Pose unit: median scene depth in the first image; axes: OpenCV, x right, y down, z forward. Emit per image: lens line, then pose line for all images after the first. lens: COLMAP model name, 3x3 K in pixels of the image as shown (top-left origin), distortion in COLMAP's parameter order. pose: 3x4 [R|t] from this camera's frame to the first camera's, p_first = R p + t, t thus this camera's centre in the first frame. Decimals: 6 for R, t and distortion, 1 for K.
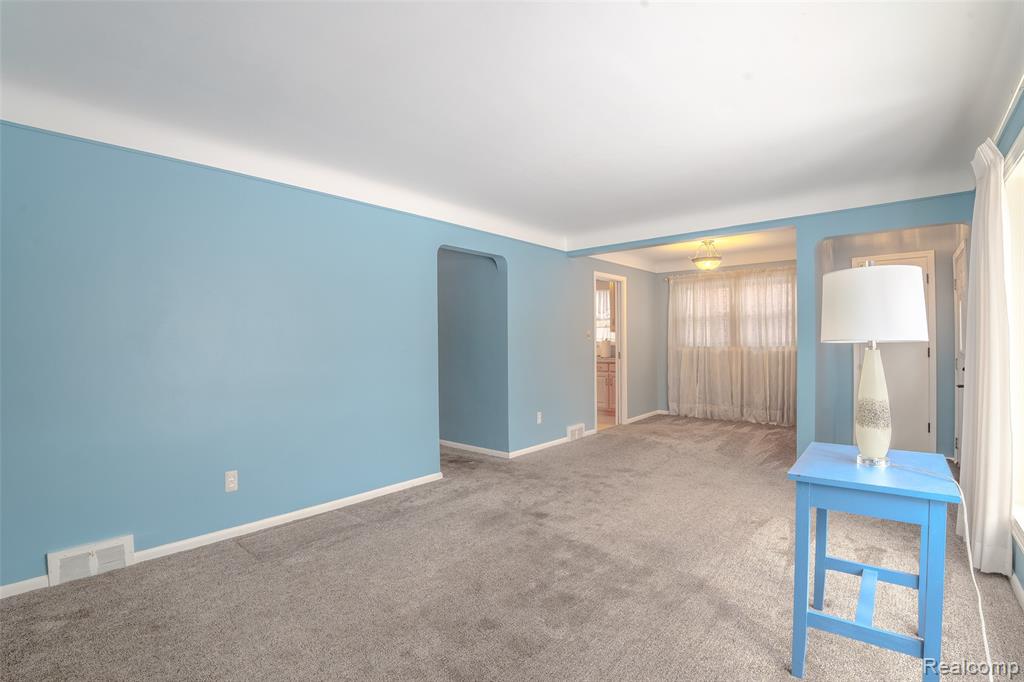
lens RADIAL K [[471.2, 0, 512.0], [0, 471.2, 341.0], [0, 0, 1]] dist [-0.053337, -0.000003]
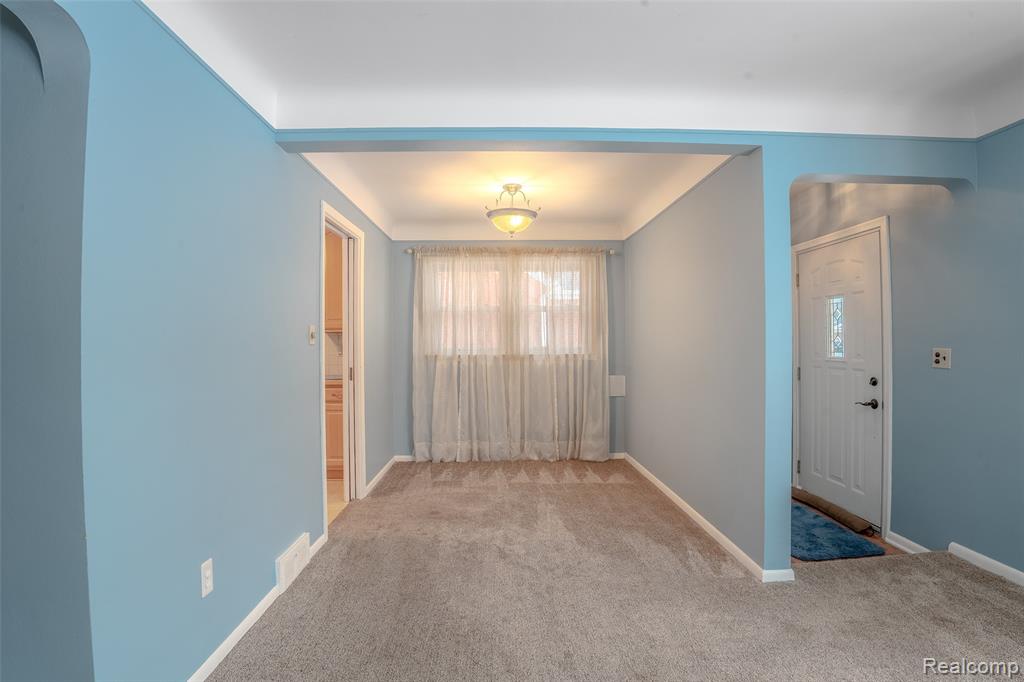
lens RADIAL K [[469.9, 0, 512.0], [0, 469.9, 341.0], [0, 0, 1]] dist [-0.075723, 0.013542]
pose [[0.738952, 0.006538, 0.673726, 0.001767], [0.000658, 0.999945, -0.010426, -0.001754], [-0.673758, 0.008148, 0.738907, 0.508925]]
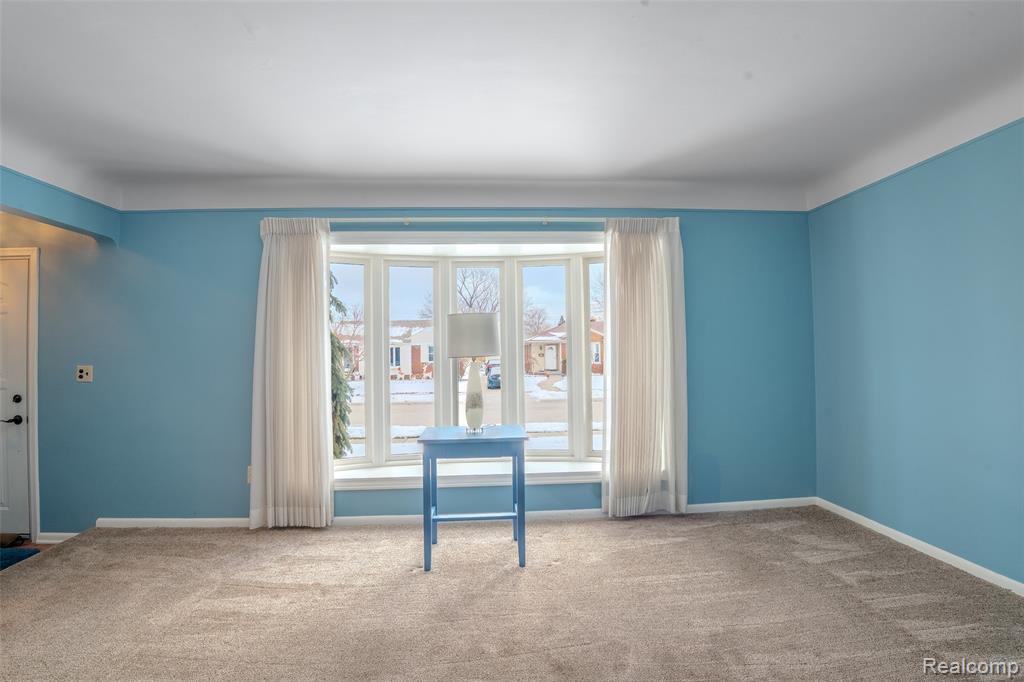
lens RADIAL K [[476.9, 0, 512.0], [0, 476.9, 341.0], [0, 0, 1]] dist [-0.091885, 0.022507]
pose [[-0.704138, 0.037997, 0.709046, -0.138977], [0.022585, 0.999260, -0.031120, -0.000489], [-0.709704, -0.005899, -0.704475, 0.555803]]
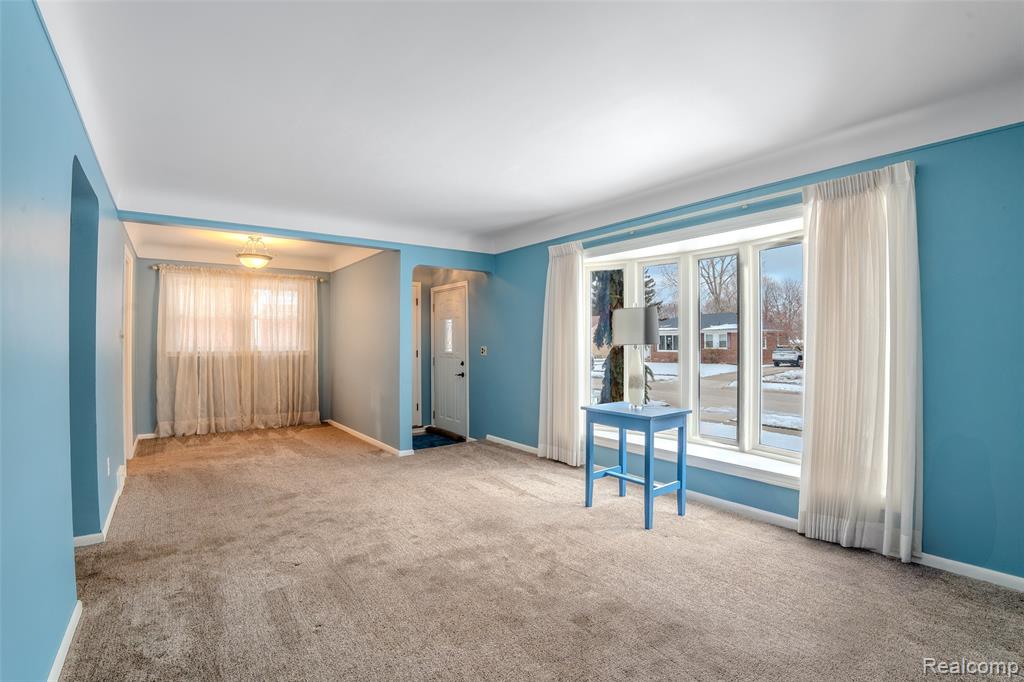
lens RADIAL K [[469.9, 0, 512.0], [0, 469.9, 341.0], [0, 0, 1]] dist [-0.075723, 0.013542]
pose [[0.214595, 0.014254, 0.976599, -0.333442], [-0.001257, 0.999897, -0.014318, 0.003845], [-0.976702, 0.001845, 0.214591, 0.288317]]
